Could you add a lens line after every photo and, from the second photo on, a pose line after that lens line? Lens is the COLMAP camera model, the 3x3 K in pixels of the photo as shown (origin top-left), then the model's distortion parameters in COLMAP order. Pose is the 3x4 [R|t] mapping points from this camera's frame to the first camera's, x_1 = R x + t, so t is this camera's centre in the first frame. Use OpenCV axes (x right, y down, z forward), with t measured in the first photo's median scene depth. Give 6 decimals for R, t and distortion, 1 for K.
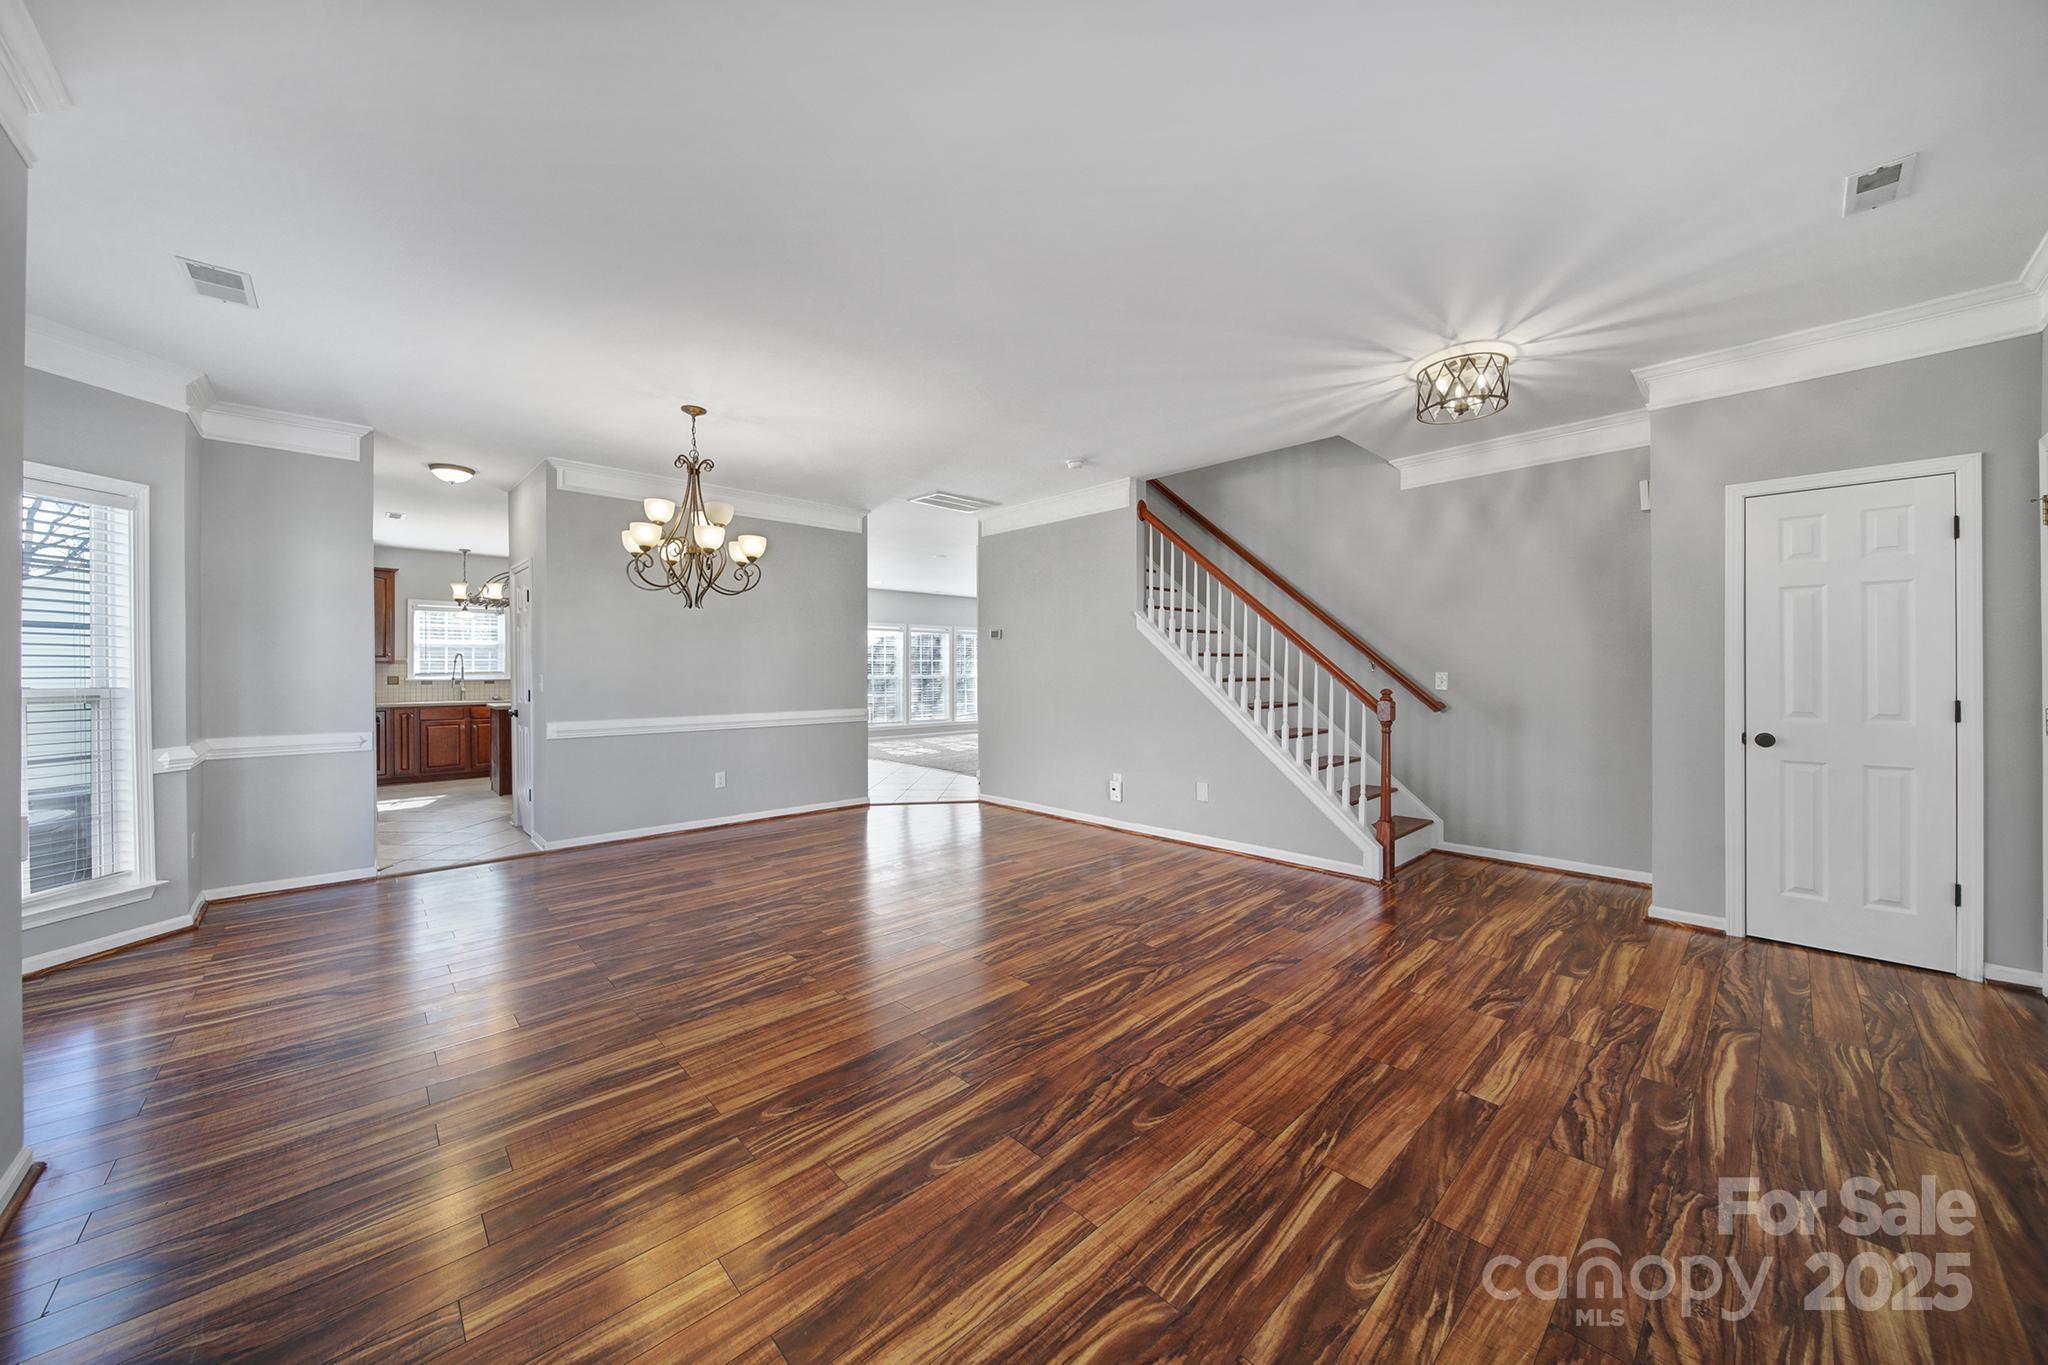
lens RADIAL K [[726.7, 0, 1018.7], [0, 726.7, 671.4], [0, 0, 1]] dist [-0.000583, -0.000006]
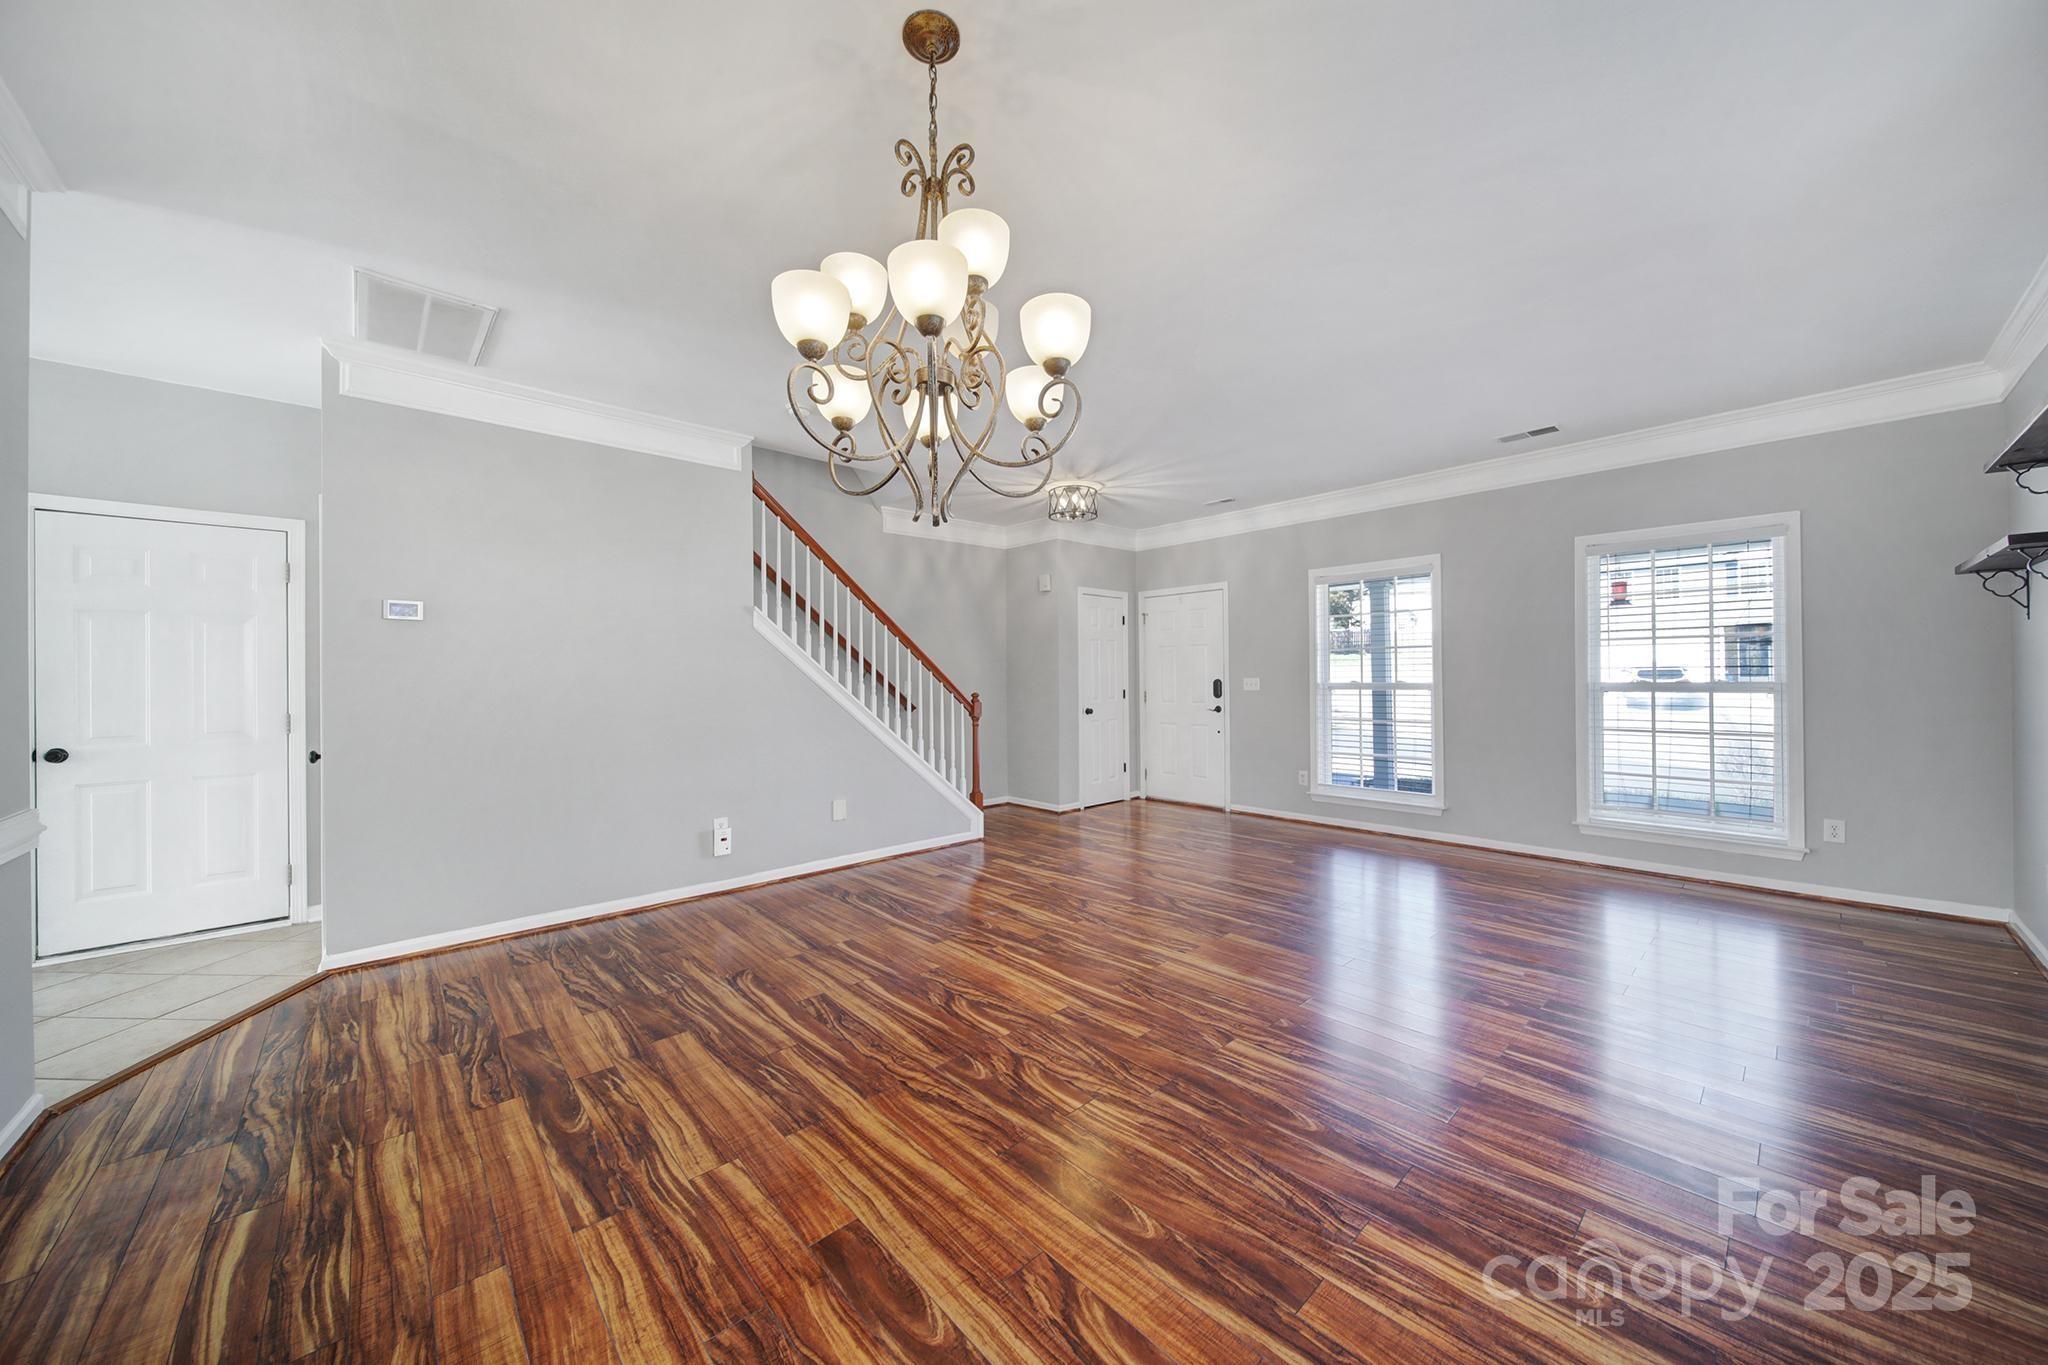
lens RADIAL K [[717.3, 0, 1028.4], [0, 717.3, 678.2], [0, 0, 1]] dist [-0.000086, 0.000100]
pose [[0.001810, 0.002400, 0.999995, -1.348373], [0.011548, 0.999930, -0.002421, 0.002024], [-0.999932, 0.011552, 0.001782, 1.508795]]
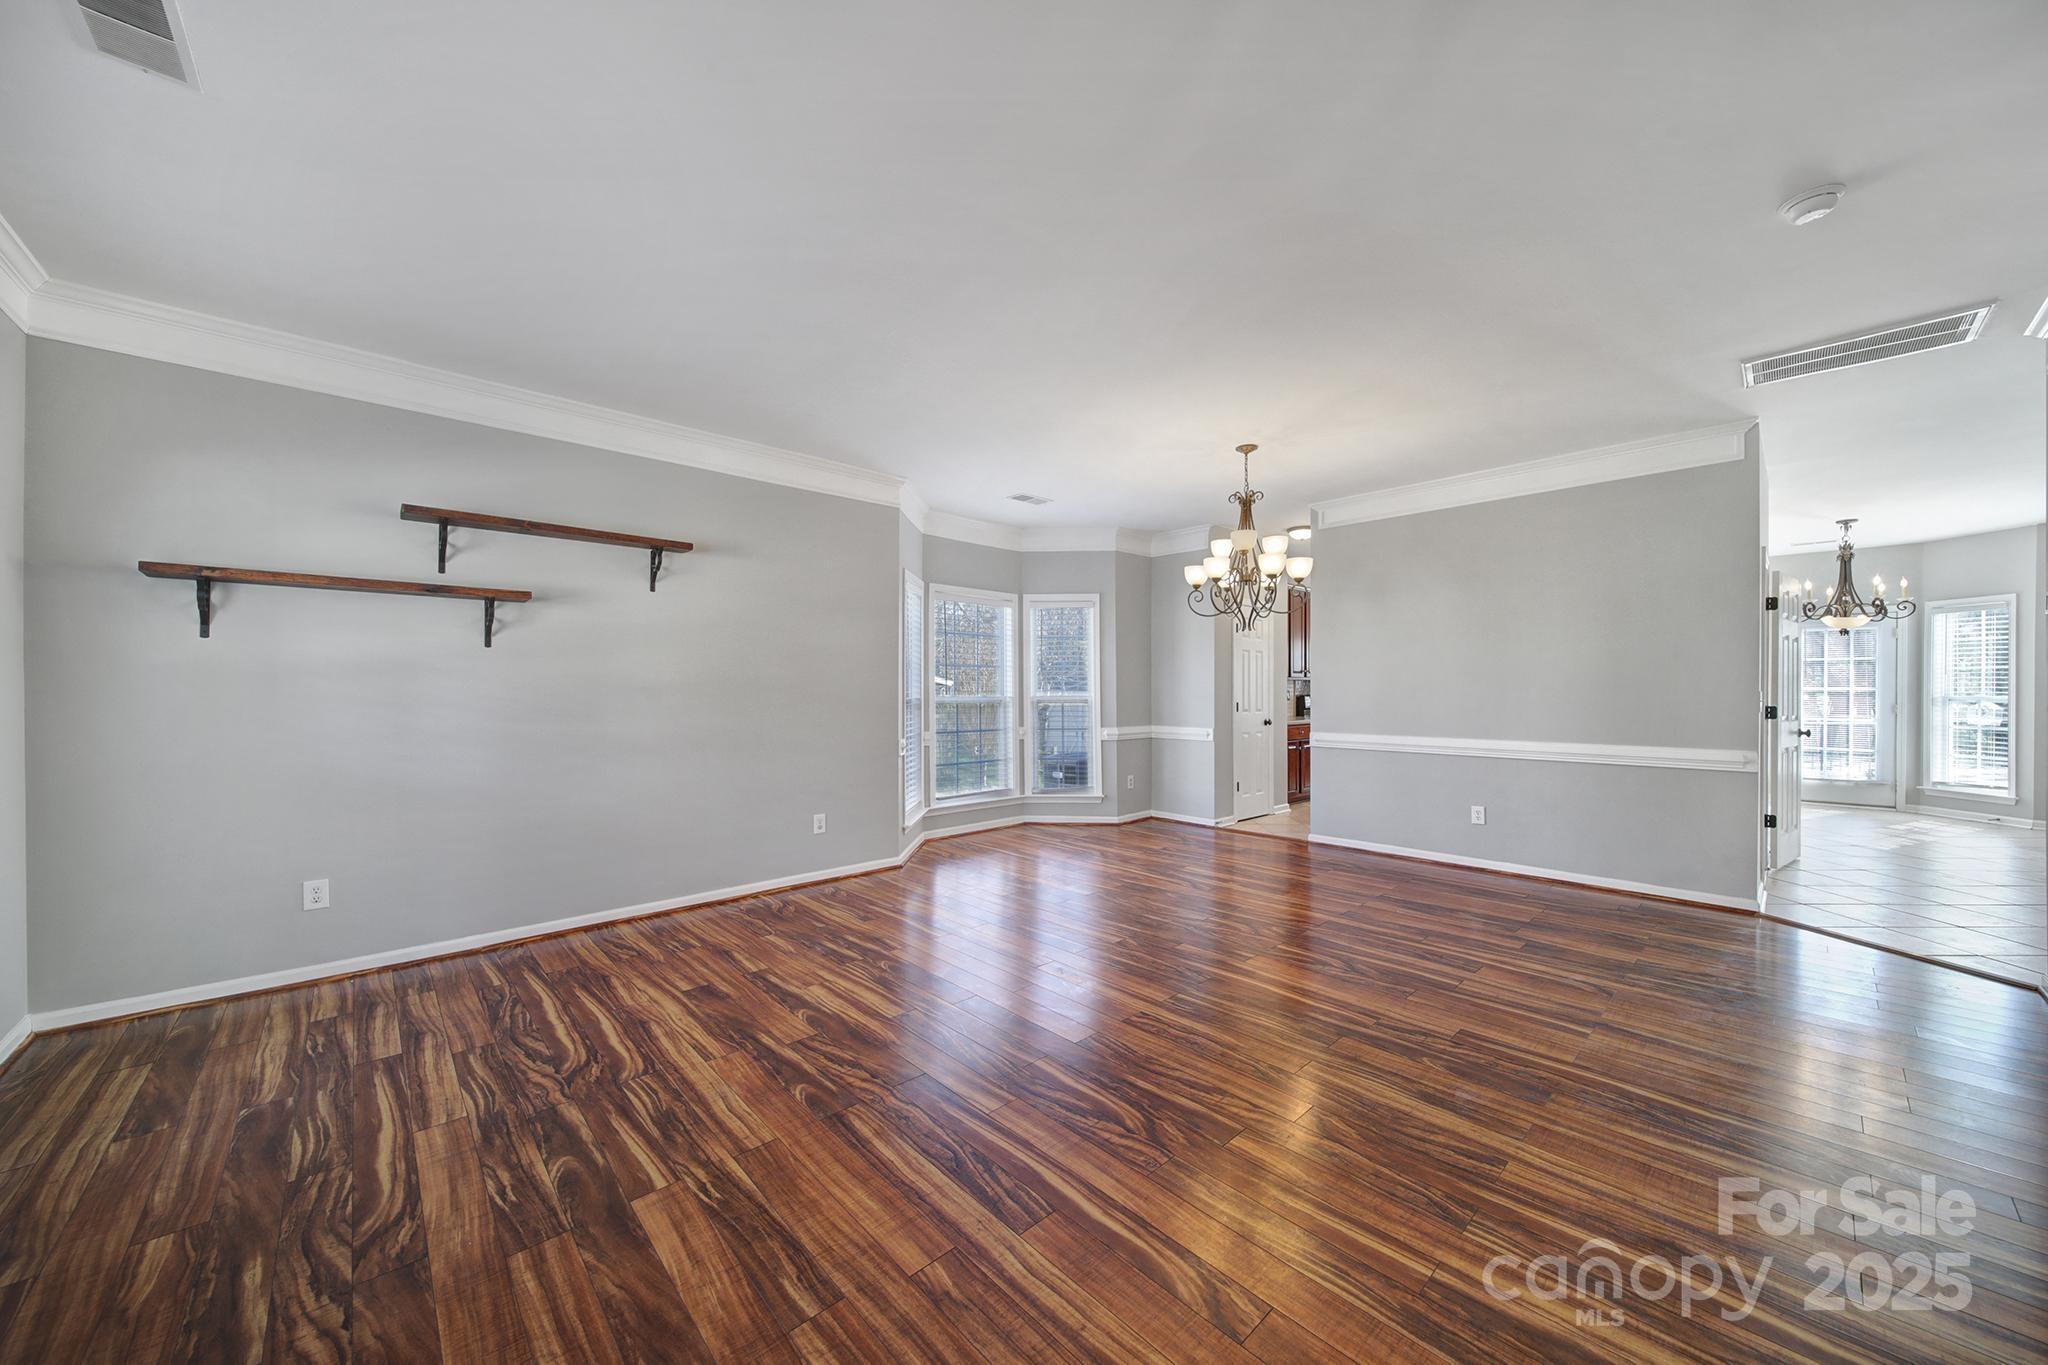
lens RADIAL K [[720.0, 0, 1019.5], [0, 720.0, 696.9], [0, 0, 1]] dist [-0.000394, -0.000200]
pose [[-0.010144, 0.015484, -0.999829, 1.011178], [0.000350, 0.999880, 0.015481, -0.007625], [0.999948, -0.000193, -0.010148, 1.065506]]
